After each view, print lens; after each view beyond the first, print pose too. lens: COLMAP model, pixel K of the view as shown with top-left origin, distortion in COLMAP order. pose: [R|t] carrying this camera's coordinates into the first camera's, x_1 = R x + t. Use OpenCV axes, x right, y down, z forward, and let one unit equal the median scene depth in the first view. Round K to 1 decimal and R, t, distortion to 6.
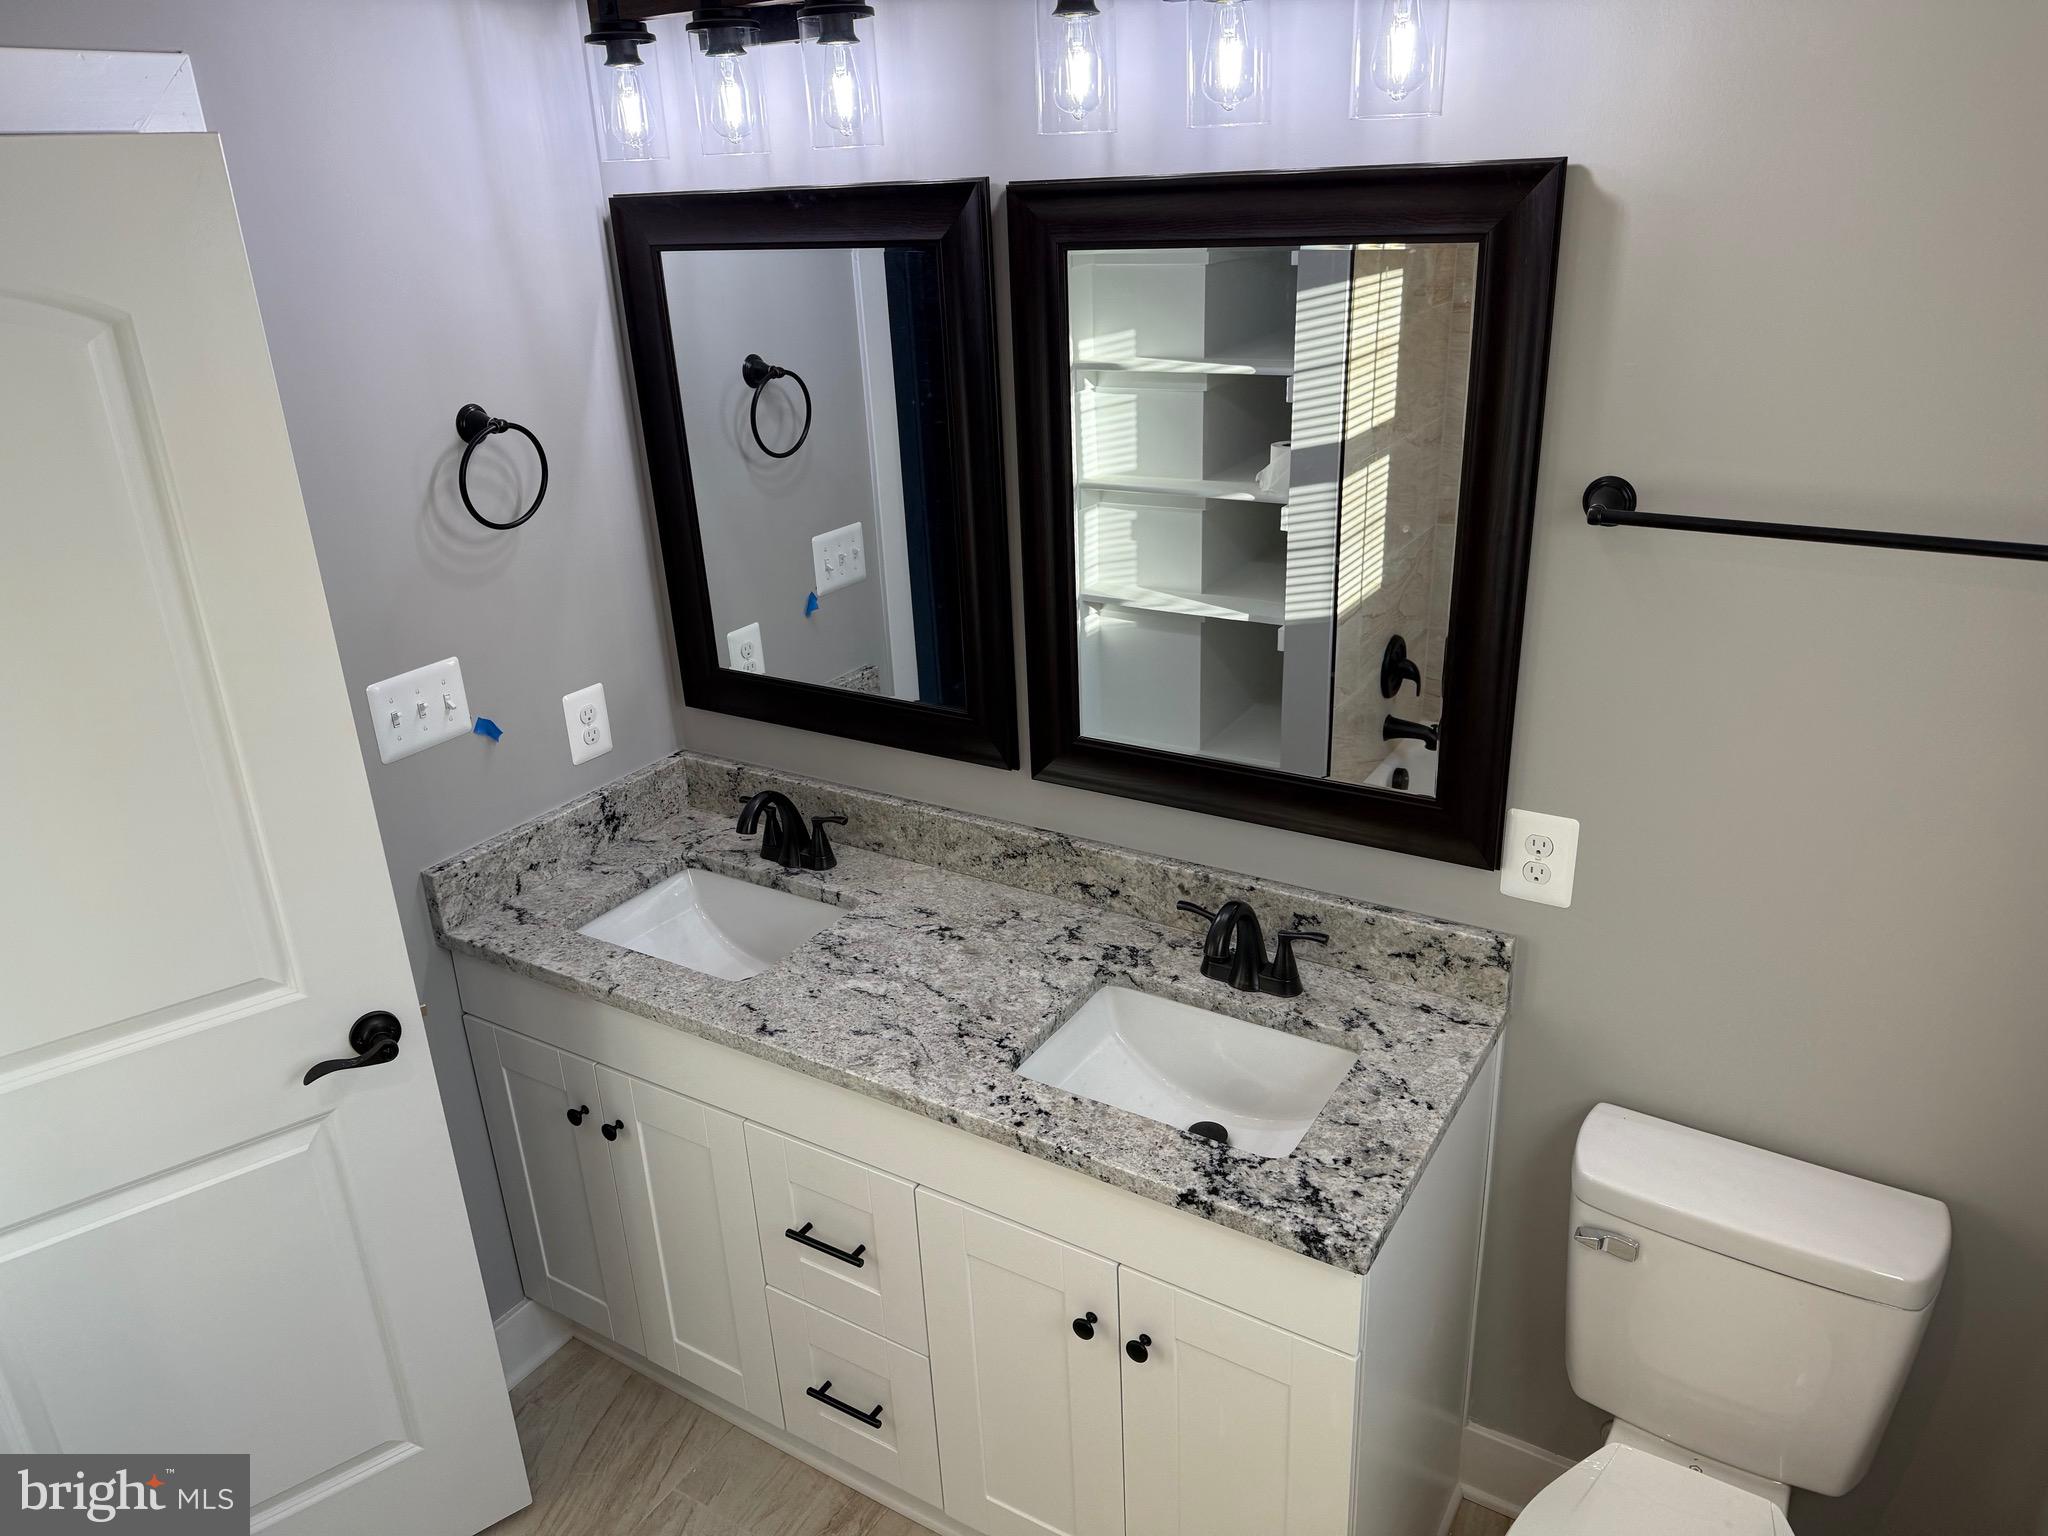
lens RADIAL K [[1427.6, 0, 1011.7], [0, 1427.6, 764.3], [0, 0, 1]] dist [0.078844, -0.078274]
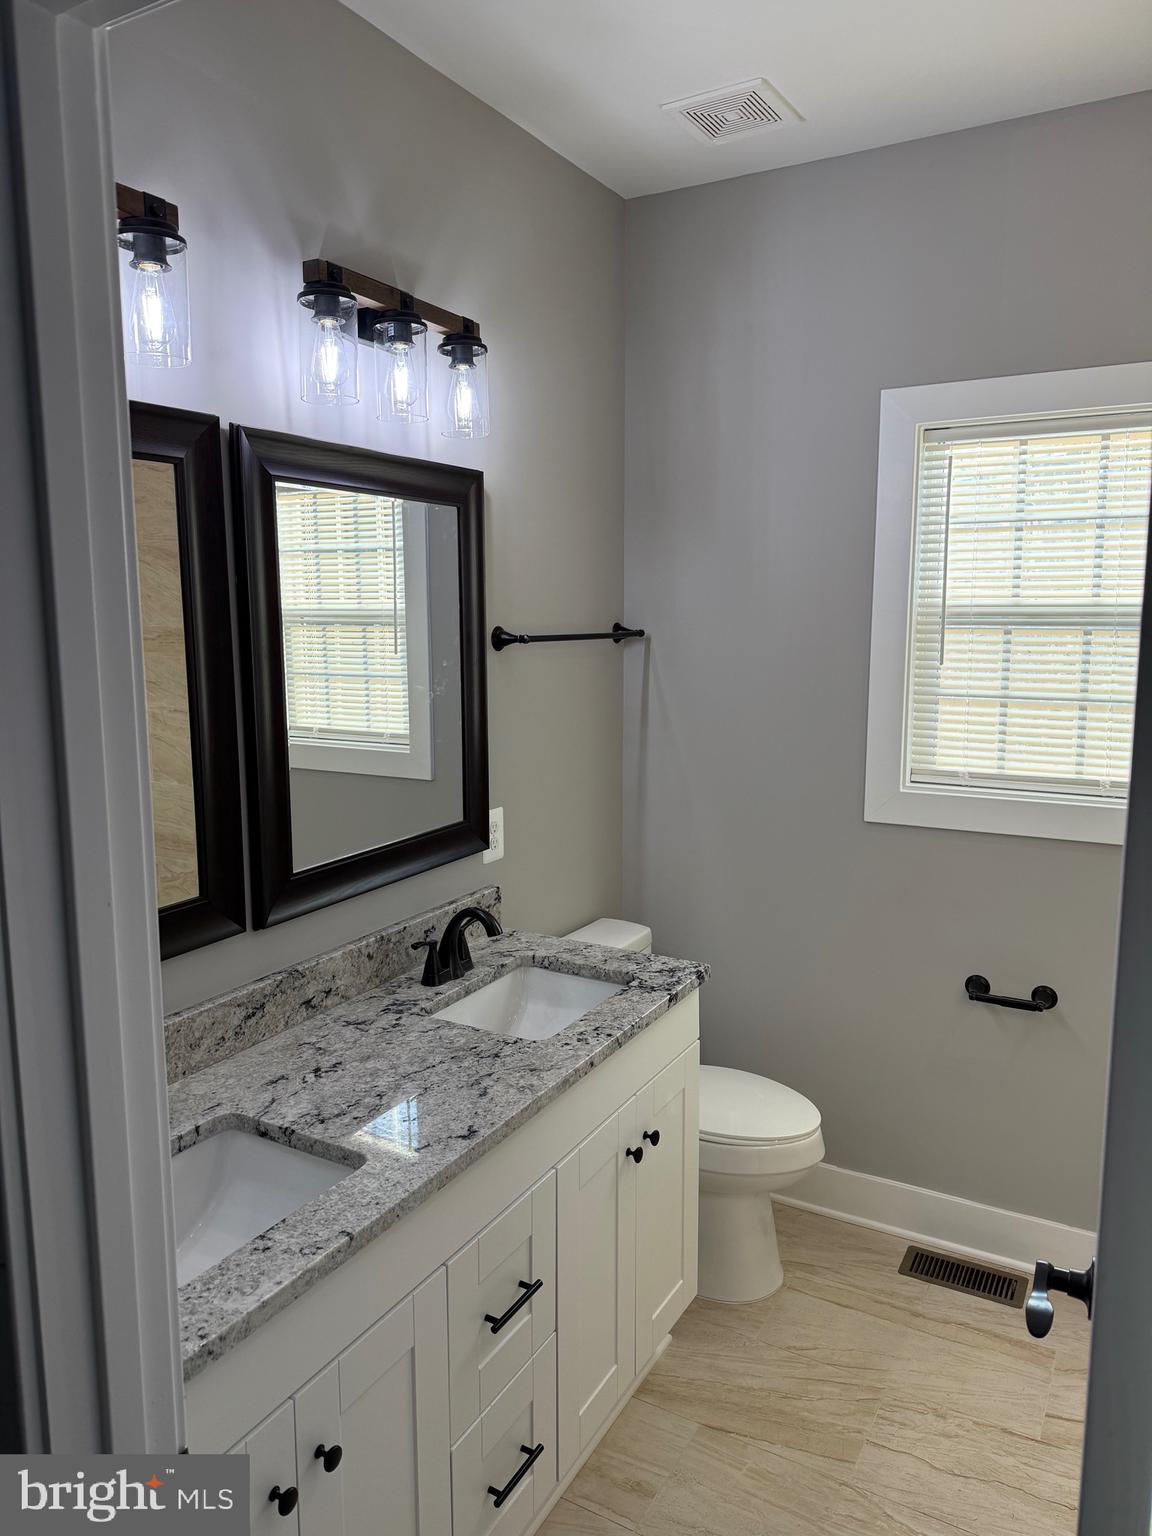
lens RADIAL K [[1070.7, 0, 589.6], [0, 1070.7, 767.1], [0, 0, 1]] dist [0.078844, -0.078274]
pose [[-0.051396, -0.110322, 0.992566, -0.857736], [0.383825, 0.915362, 0.121616, -0.116133], [-0.921974, 0.387223, -0.004702, 0.741365]]
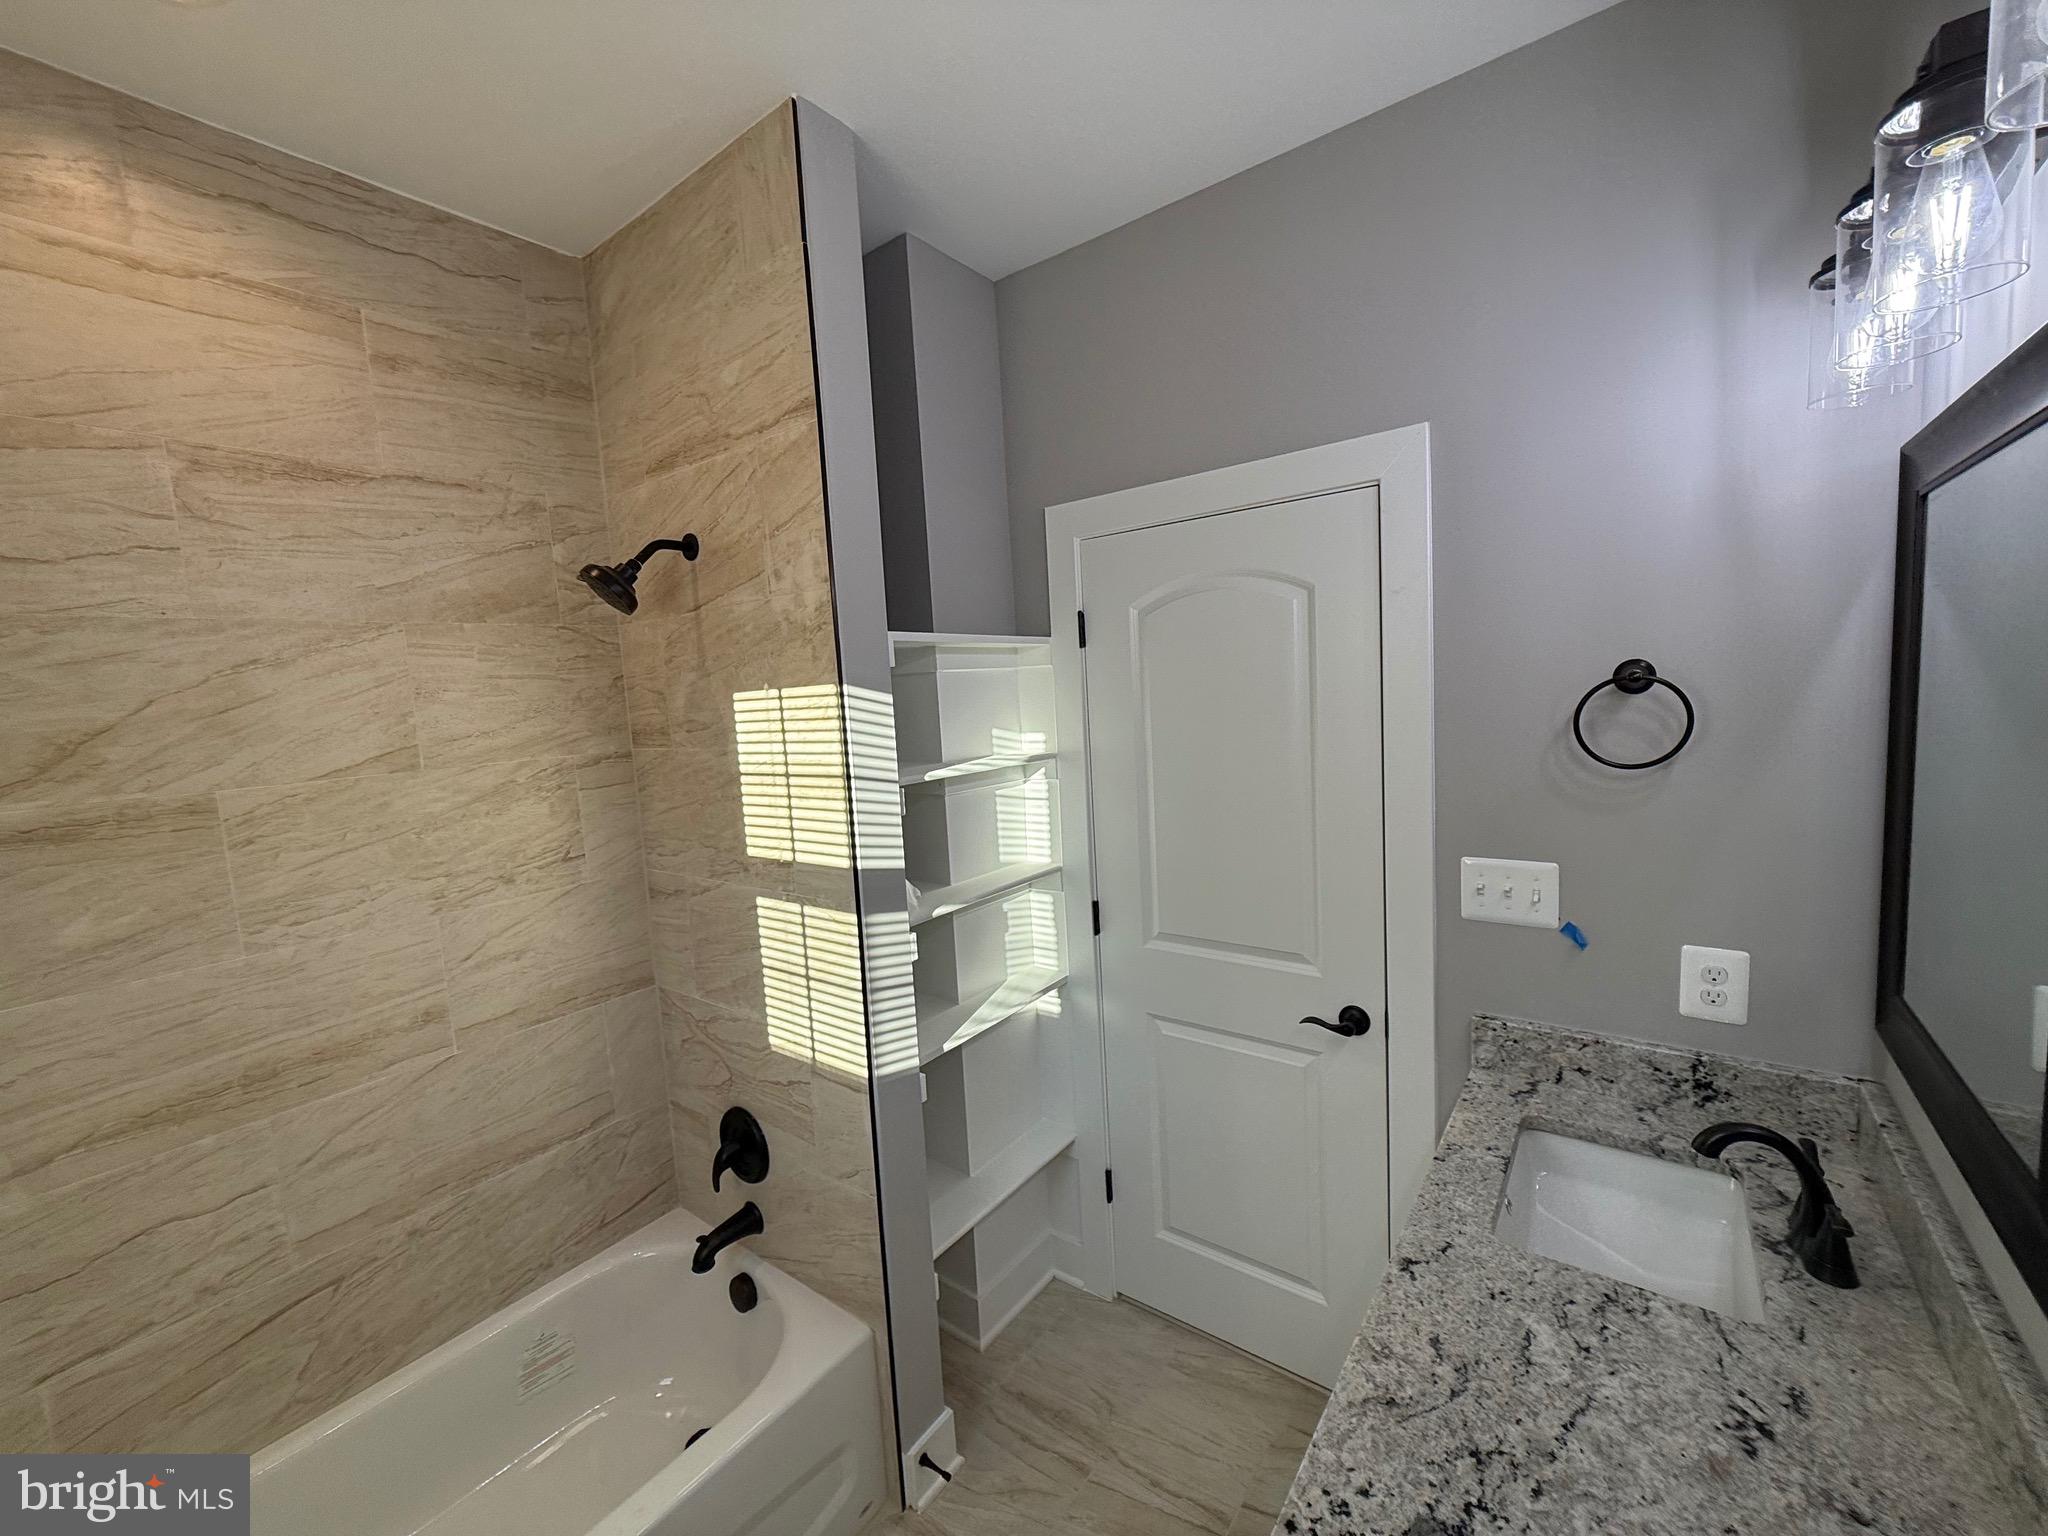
lens RADIAL K [[817.2, 0, 1030.9], [0, 817.2, 773.0], [0, 0, 1]] dist [0.004942, -0.000359]
pose [[-0.080481, 0.154372, -0.984729, 0.312441], [-0.320685, 0.931397, 0.172221, -0.125653], [0.943760, 0.329649, -0.025456, 0.603975]]
